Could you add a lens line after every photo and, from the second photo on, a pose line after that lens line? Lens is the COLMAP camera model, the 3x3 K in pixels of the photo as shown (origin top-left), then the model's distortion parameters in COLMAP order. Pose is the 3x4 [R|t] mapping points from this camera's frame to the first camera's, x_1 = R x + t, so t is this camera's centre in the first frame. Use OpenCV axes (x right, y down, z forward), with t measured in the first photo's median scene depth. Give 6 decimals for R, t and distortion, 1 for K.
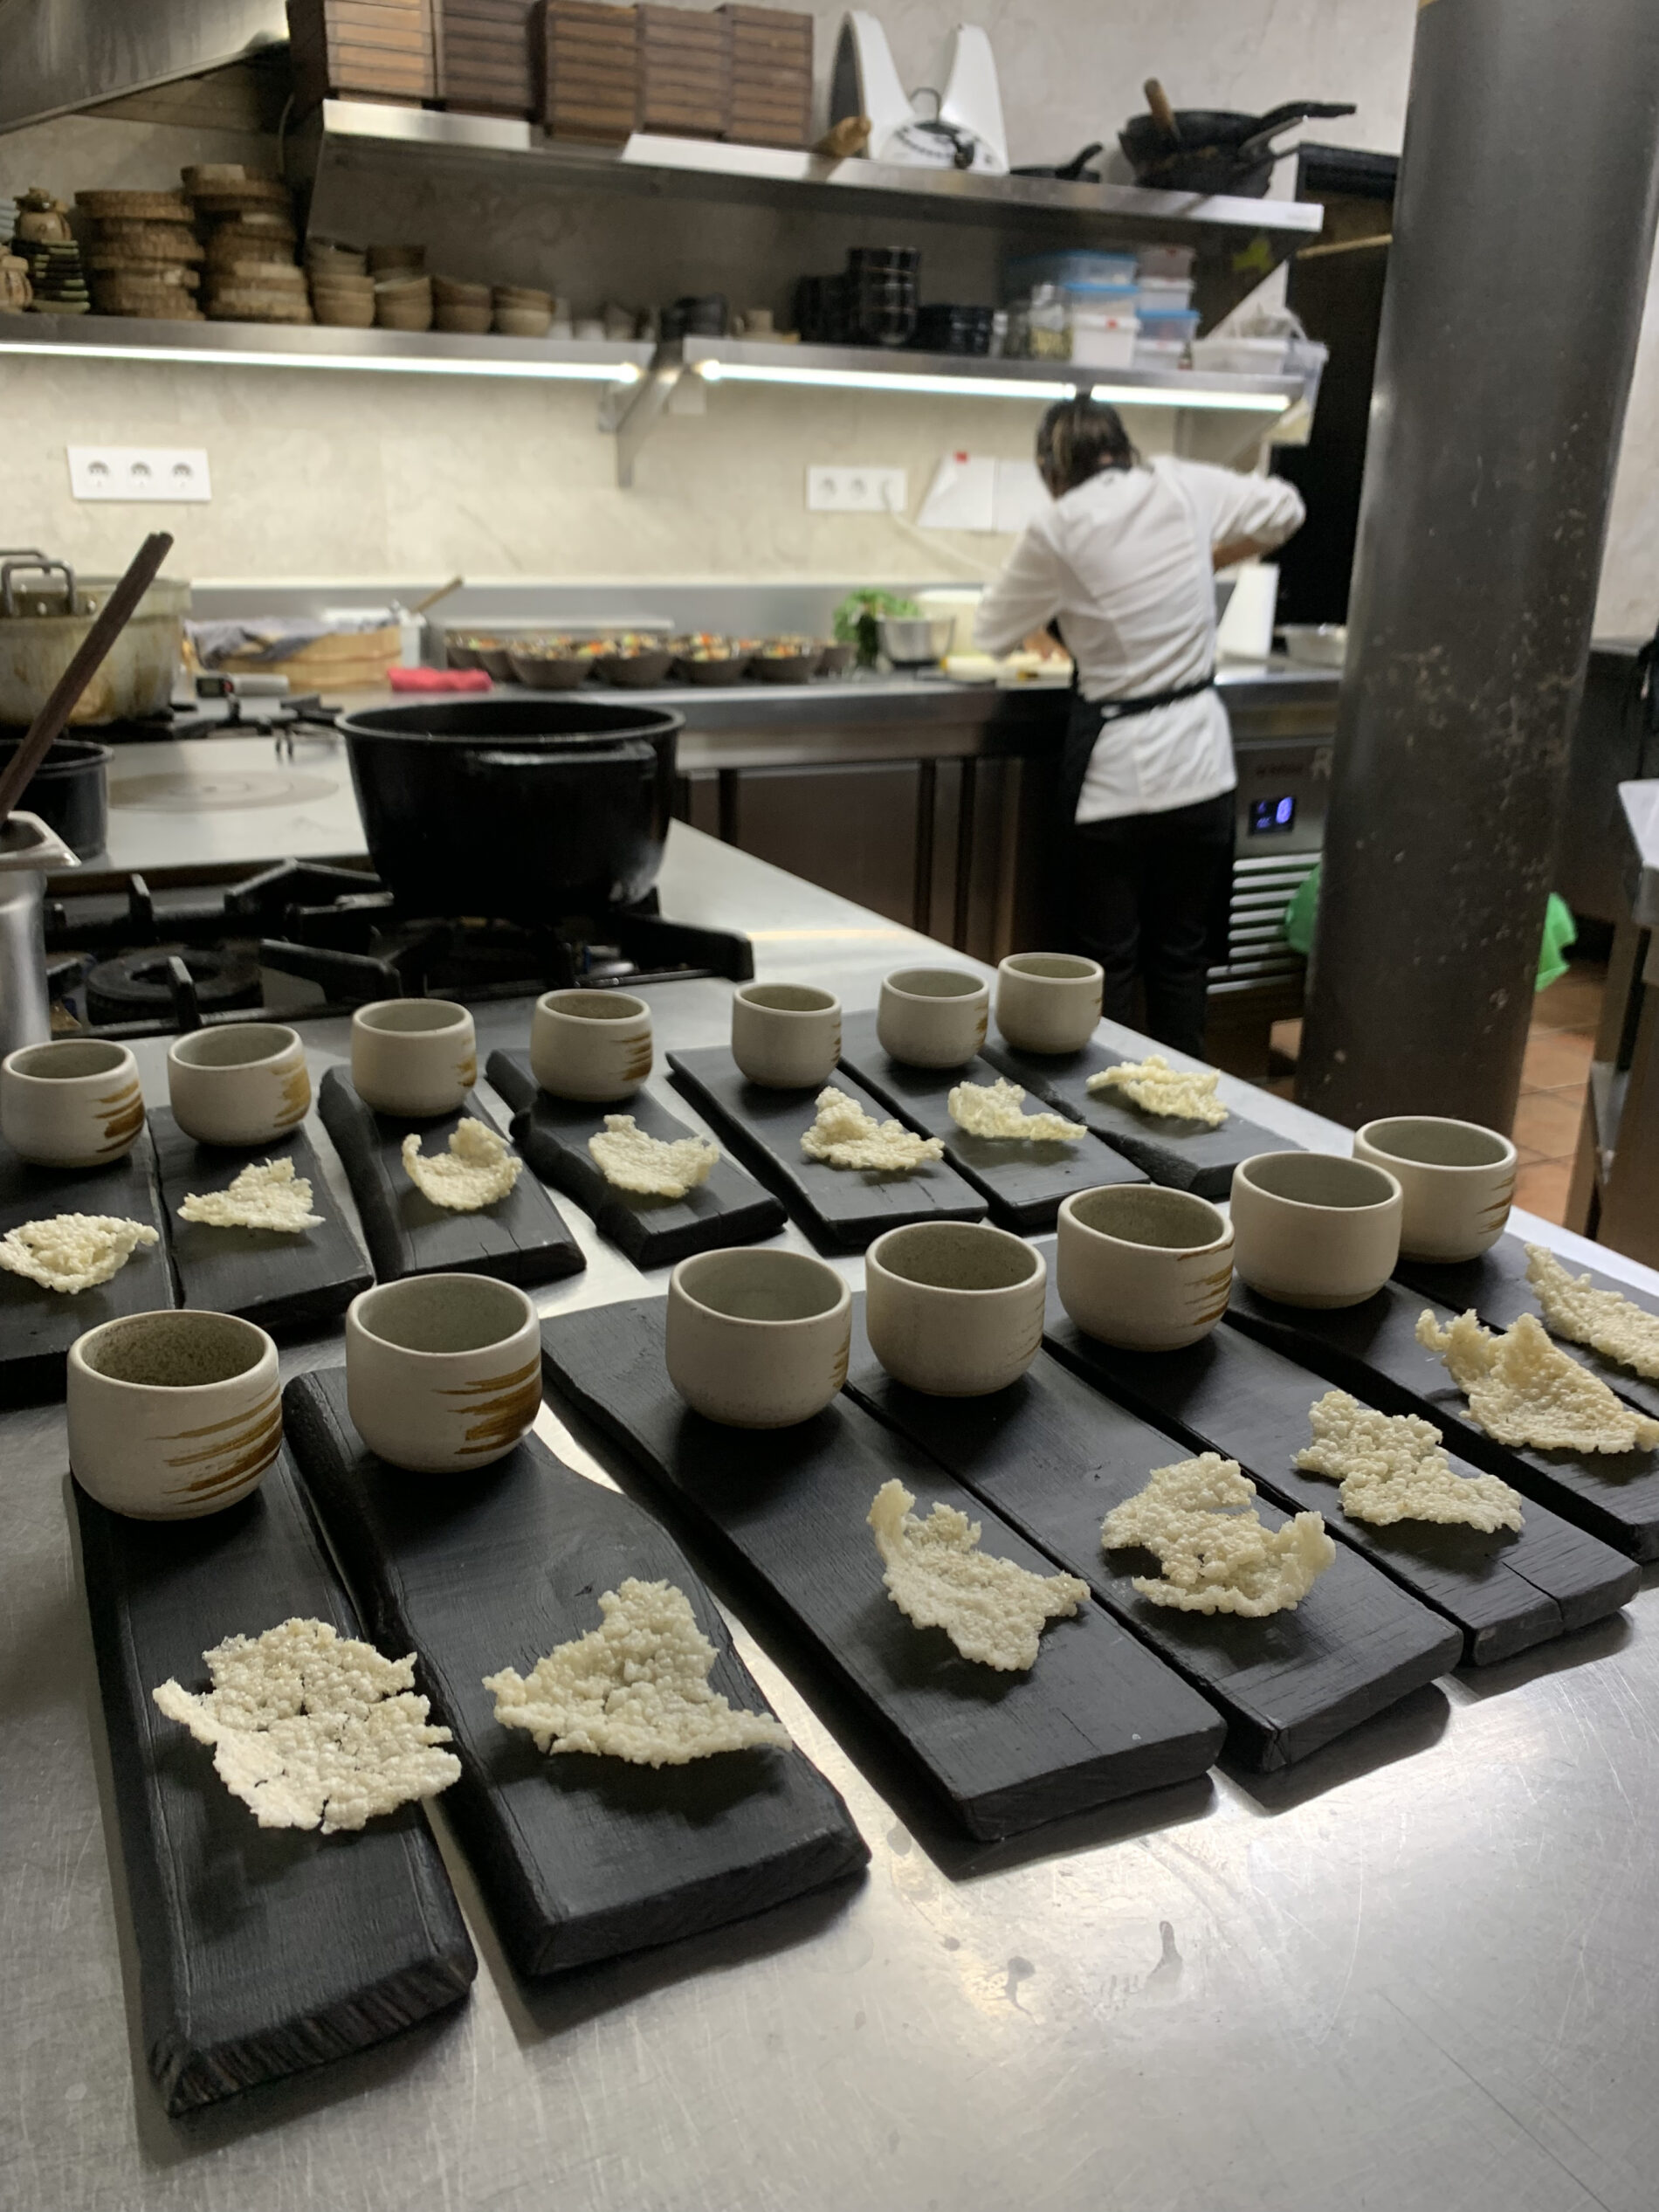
lens RADIAL K [[1684.6, 0, 826.4], [0, 1684.6, 1114.1], [0, 0, 1]] dist [-0.003849, 0.004435]
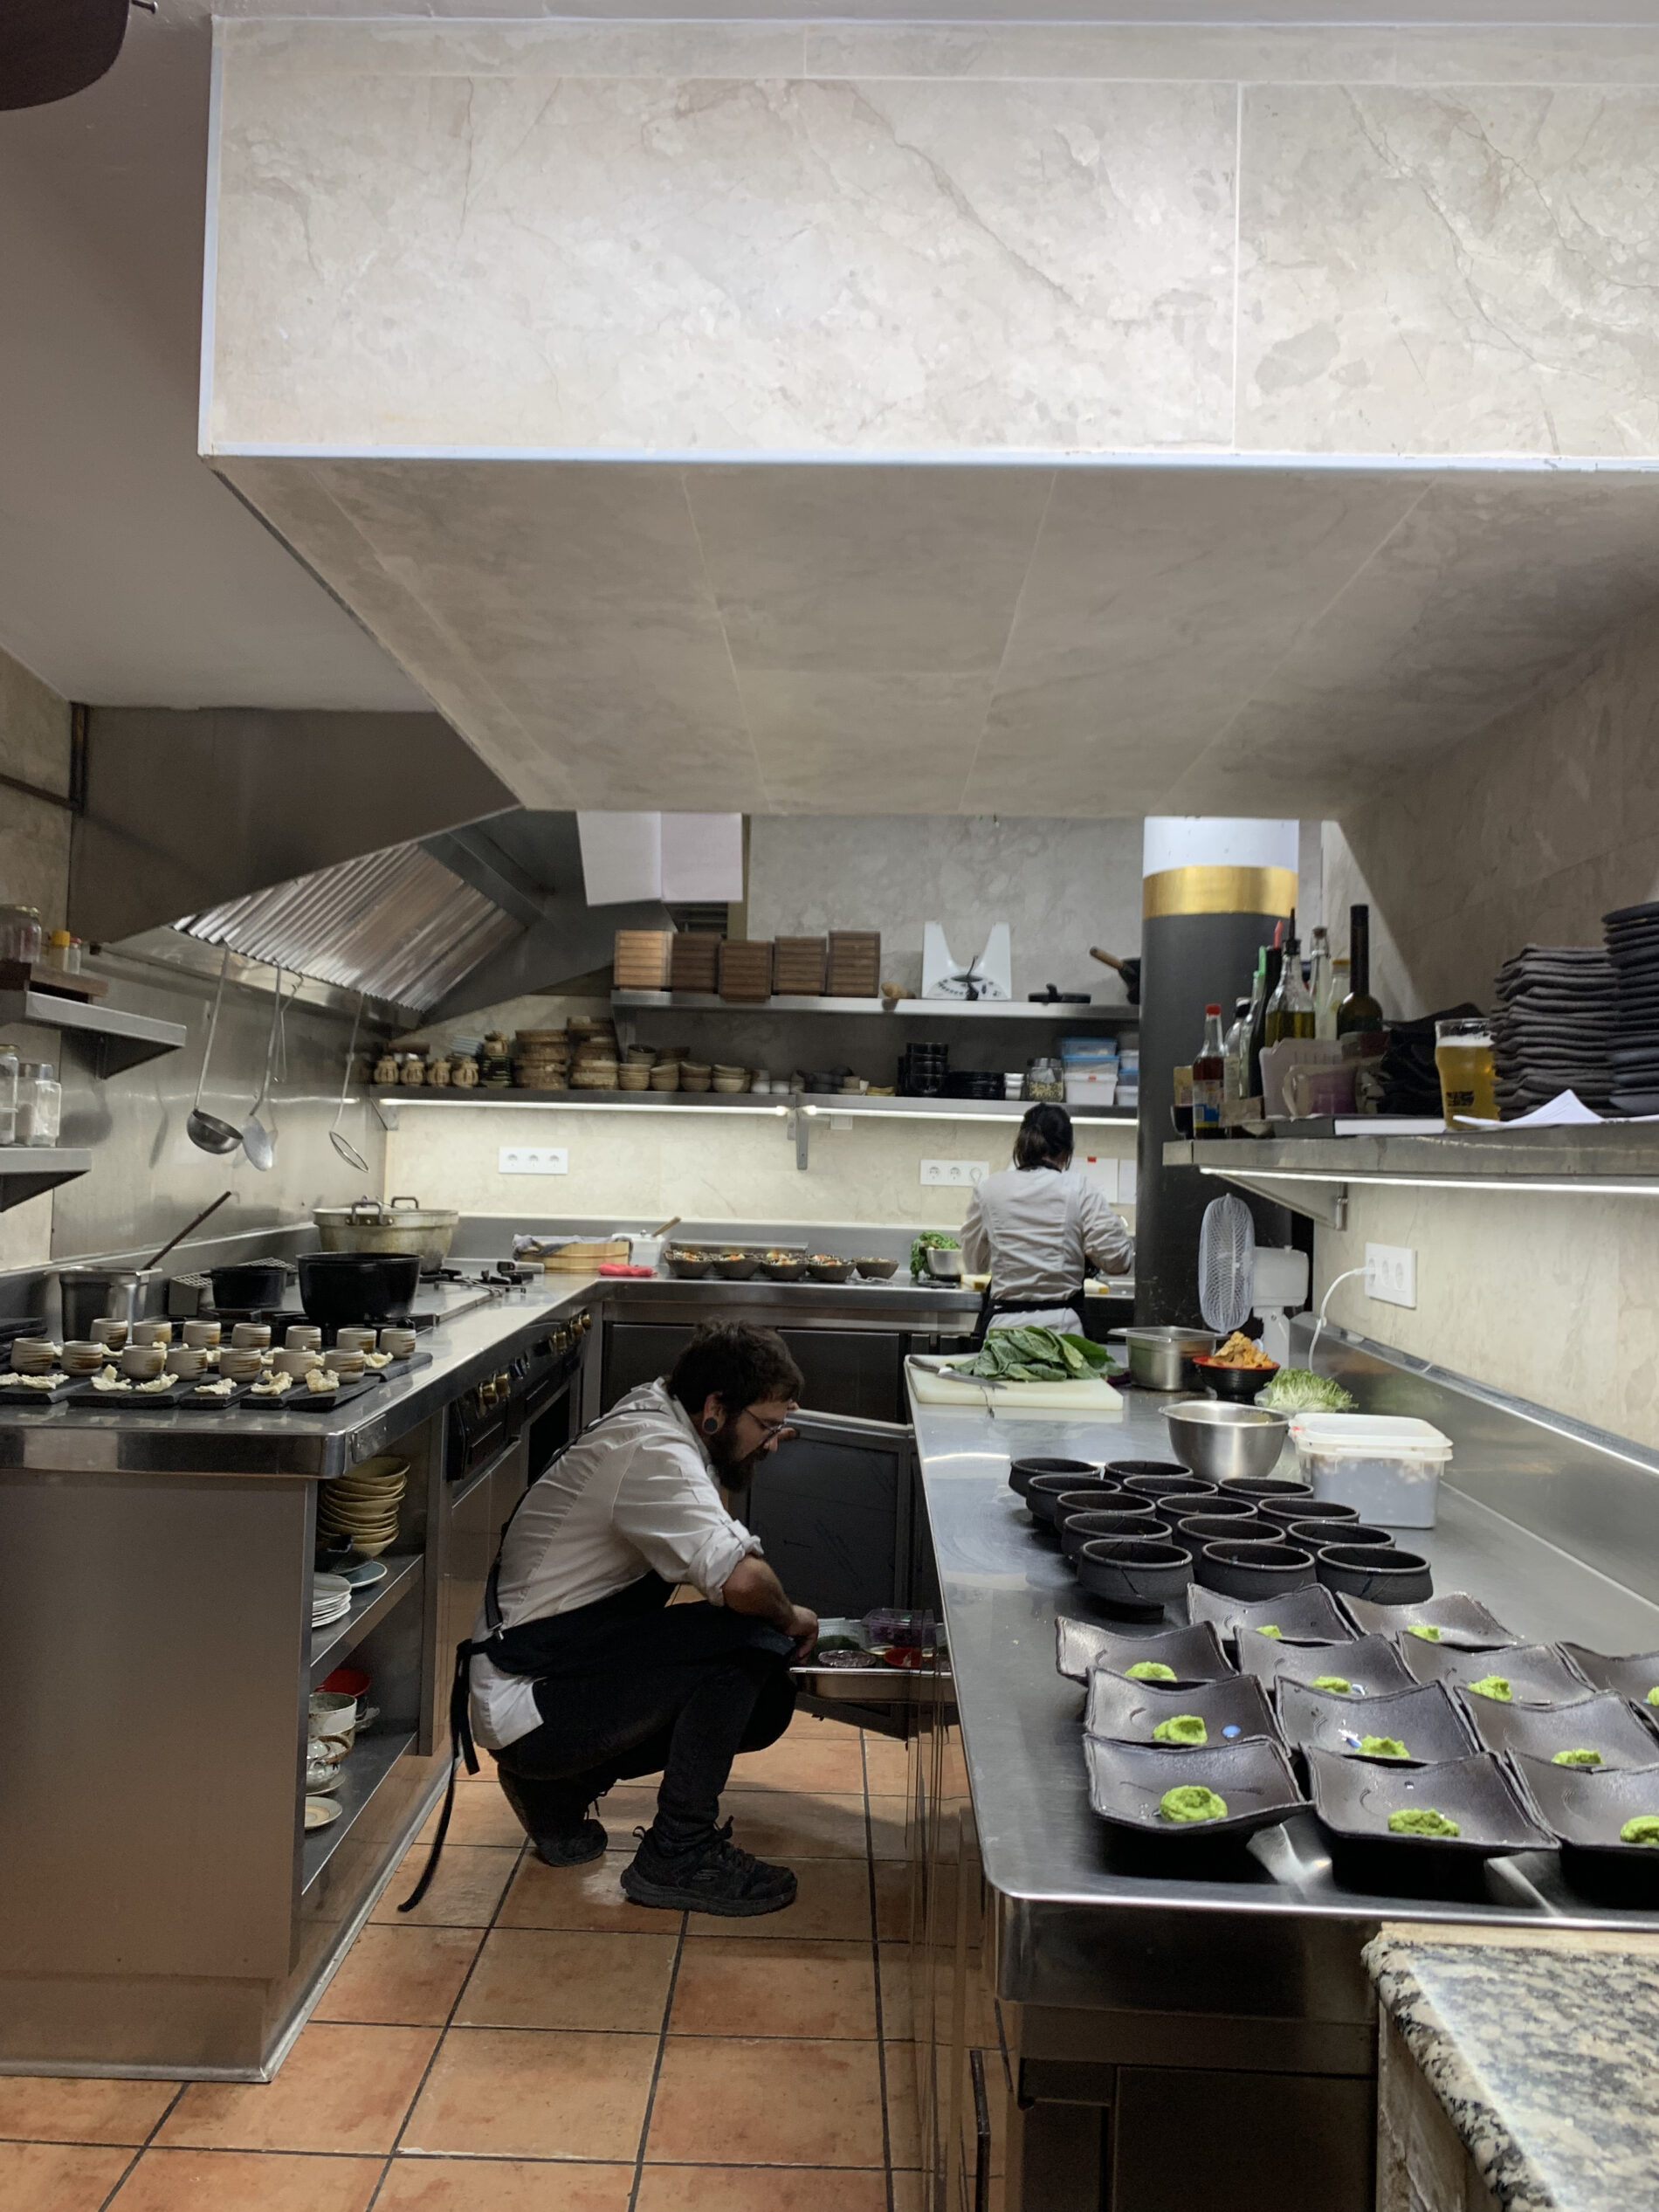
lens RADIAL K [[1684.6, 0, 830.6], [0, 1684.6, 1103.9], [0, 0, 1]] dist [-0.003849, 0.004435]
pose [[0.900234, 0.000114, -0.435406, 0.713949], [-0.162511, 0.927823, -0.335759, 0.141973], [0.403942, 0.373020, 0.835277, -0.468875]]
